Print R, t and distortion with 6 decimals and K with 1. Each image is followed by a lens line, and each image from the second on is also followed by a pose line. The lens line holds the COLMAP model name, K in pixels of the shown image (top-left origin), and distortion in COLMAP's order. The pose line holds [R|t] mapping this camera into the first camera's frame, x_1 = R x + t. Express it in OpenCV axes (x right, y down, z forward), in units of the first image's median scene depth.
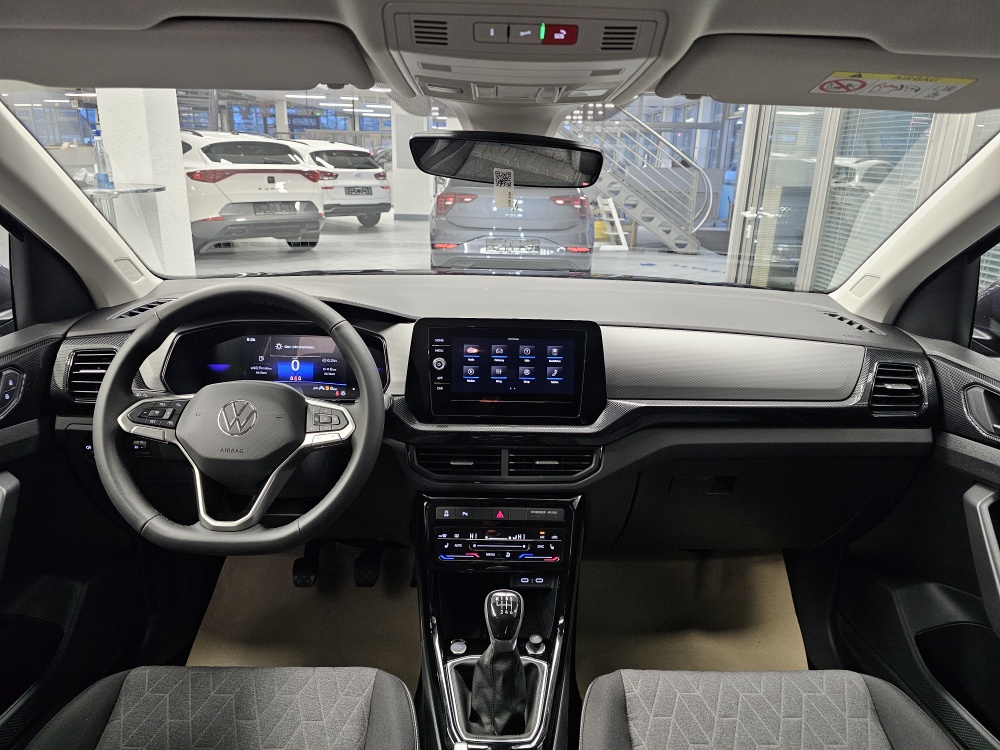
lens RADIAL K [[663.8, 0, 501.4], [0, 663.8, 368.2], [0, 0, 1]] dist [0.079547, -0.088893]
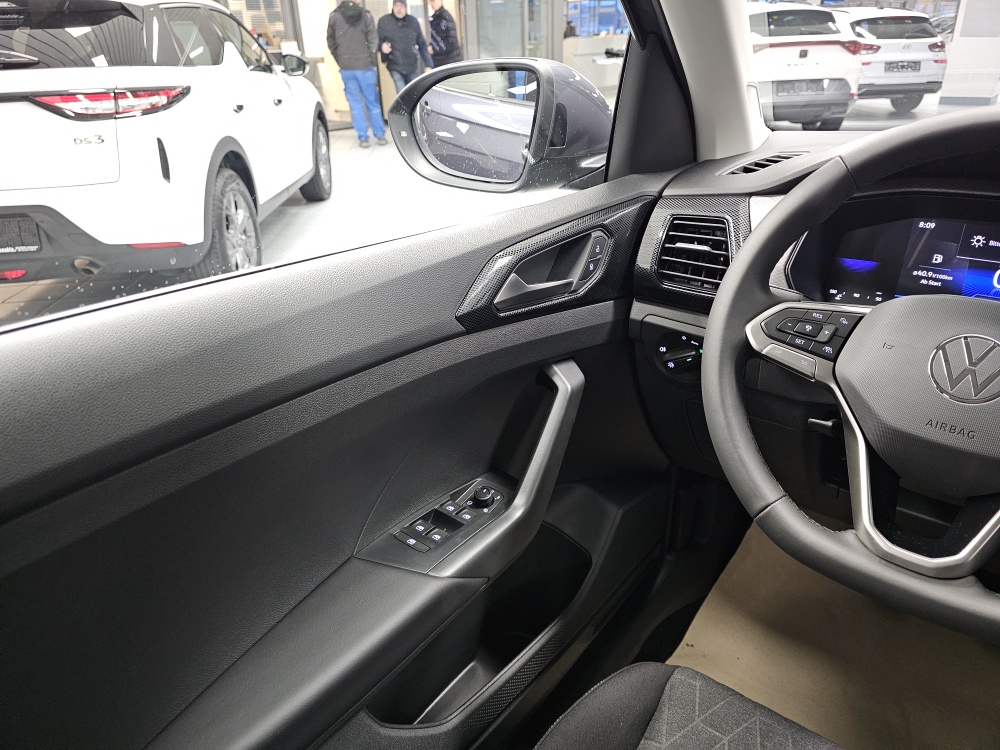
lens RADIAL K [[663.8, 0, 501.4], [0, 663.8, 368.2], [0, 0, 1]] dist [0.079547, -0.088893]
pose [[0.776775, 0.229834, -0.586343, -0.296053], [-0.140717, 0.970831, 0.194127, 0.018645], [0.613857, -0.068284, 0.786459, 0.292464]]
